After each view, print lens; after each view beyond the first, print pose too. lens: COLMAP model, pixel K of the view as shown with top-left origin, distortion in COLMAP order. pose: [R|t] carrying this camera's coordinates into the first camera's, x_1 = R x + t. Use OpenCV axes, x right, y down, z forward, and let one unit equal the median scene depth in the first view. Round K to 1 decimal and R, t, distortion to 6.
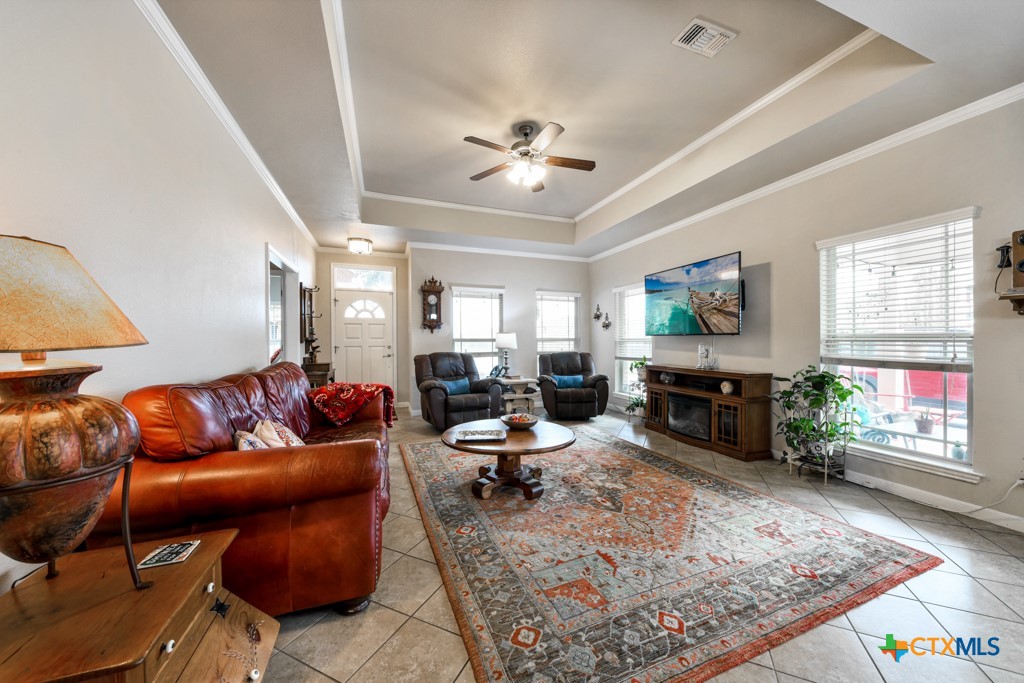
lens RADIAL K [[359.1, 0, 521.0], [0, 359.1, 344.7], [0, 0, 1]] dist [0.005948, -0.000851]
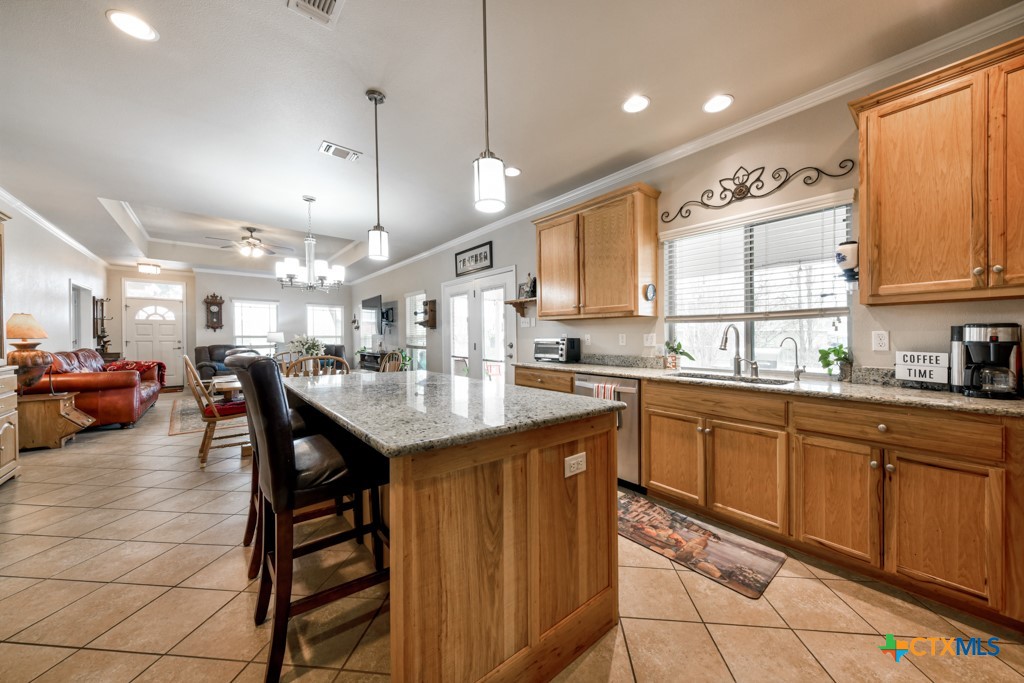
lens RADIAL K [[359.1, 0, 520.5], [0, 359.1, 340.9], [0, 0, 1]] dist [0.005948, -0.000851]
pose [[0.942898, 0.001666, 0.333078, 0.696060], [-0.000794, 0.999996, -0.002755, 0.012043], [-0.333081, 0.002334, 0.942895, -1.253345]]
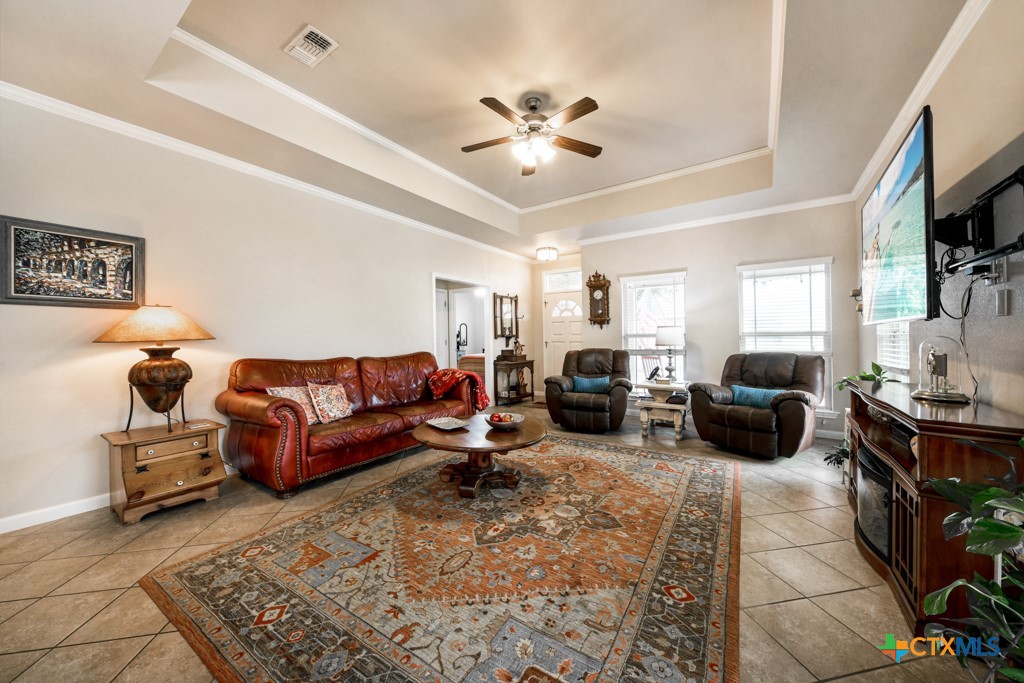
lens RADIAL K [[359.1, 0, 516.0], [0, 359.1, 339.0], [0, 0, 1]] dist [0.005948, -0.000851]
pose [[0.576318, 0.001417, -0.817224, 0.683903], [-0.003684, 0.999993, -0.000864, -0.003627], [0.817217, 0.003509, 0.576319, 0.405939]]
